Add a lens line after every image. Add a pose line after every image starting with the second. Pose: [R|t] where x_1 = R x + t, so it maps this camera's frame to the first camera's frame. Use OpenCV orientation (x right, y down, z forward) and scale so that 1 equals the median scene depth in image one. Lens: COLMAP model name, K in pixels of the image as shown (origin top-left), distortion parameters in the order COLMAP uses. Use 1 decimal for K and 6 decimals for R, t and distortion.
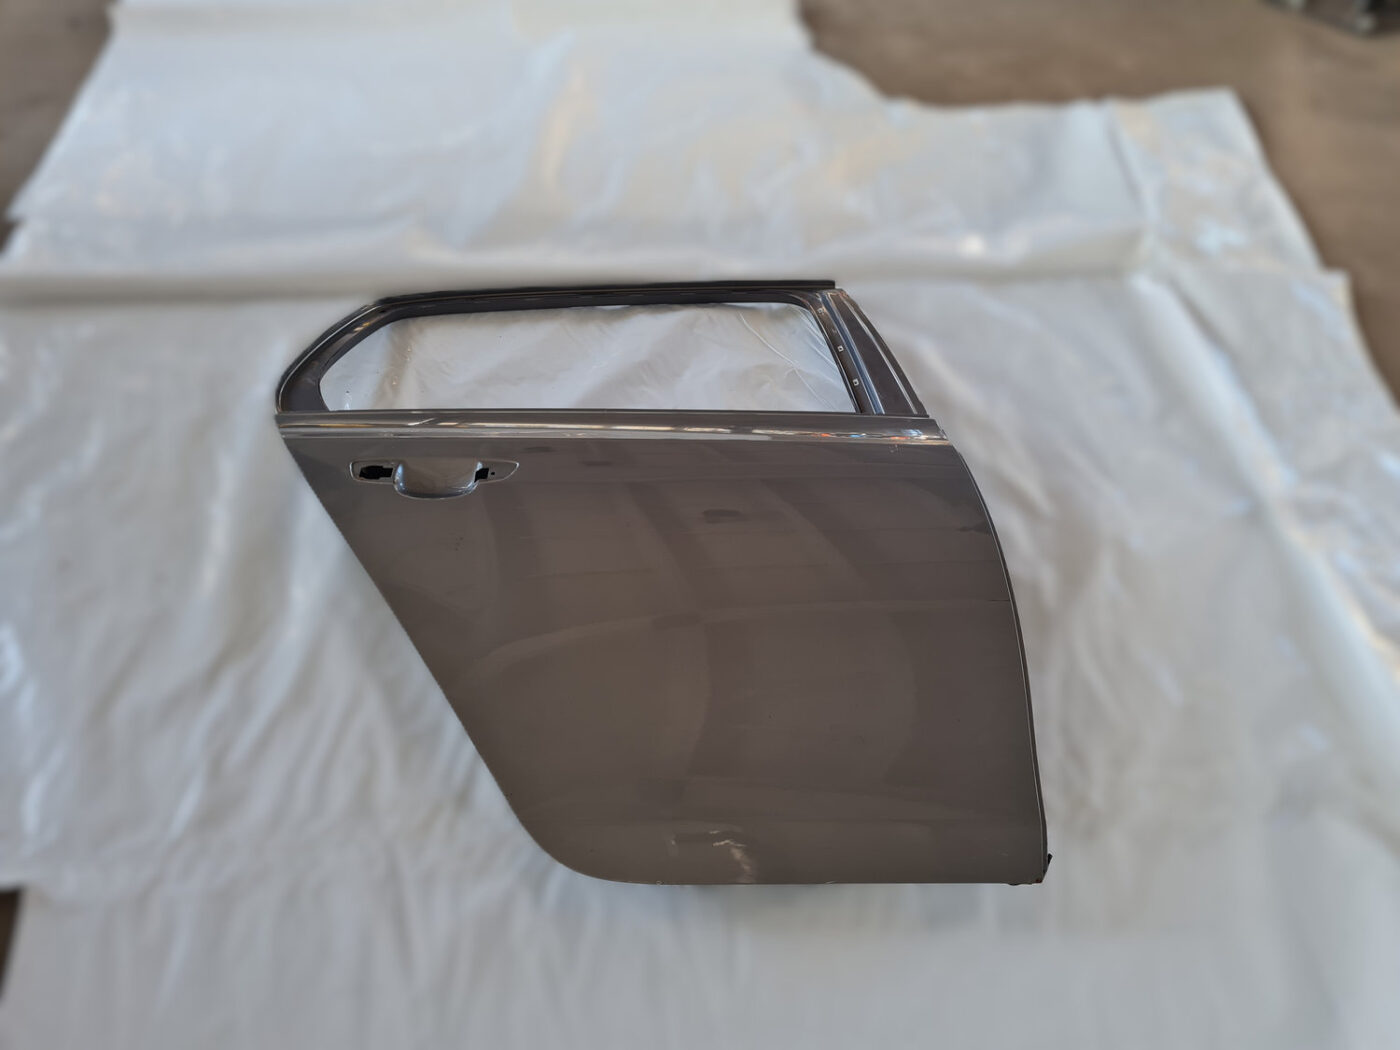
lens RADIAL K [[1058.6, 0, 700.2], [0, 1058.6, 525.3], [0, 0, 1]] dist [0.051166, -0.024290]
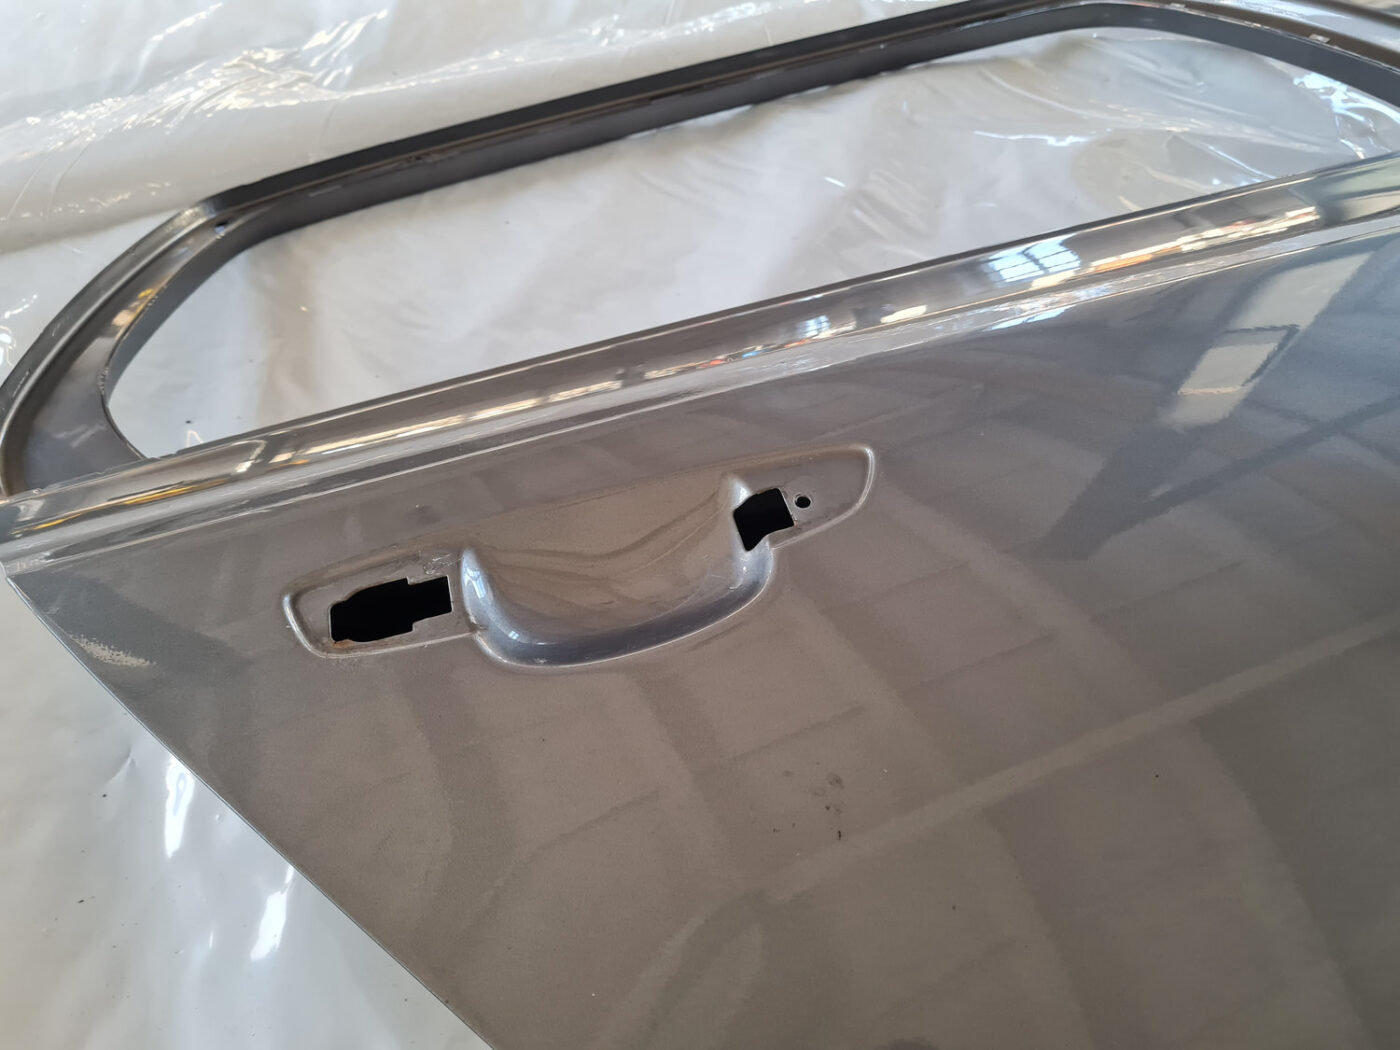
lens RADIAL K [[1058.6, 0, 699.7], [0, 1058.6, 526.8], [0, 0, 1]] dist [0.051166, -0.024290]
pose [[0.959065, -0.255522, 0.122077, -0.213441], [0.255973, 0.966606, 0.012238, -0.043918], [-0.121128, 0.019512, 0.992445, 0.599196]]
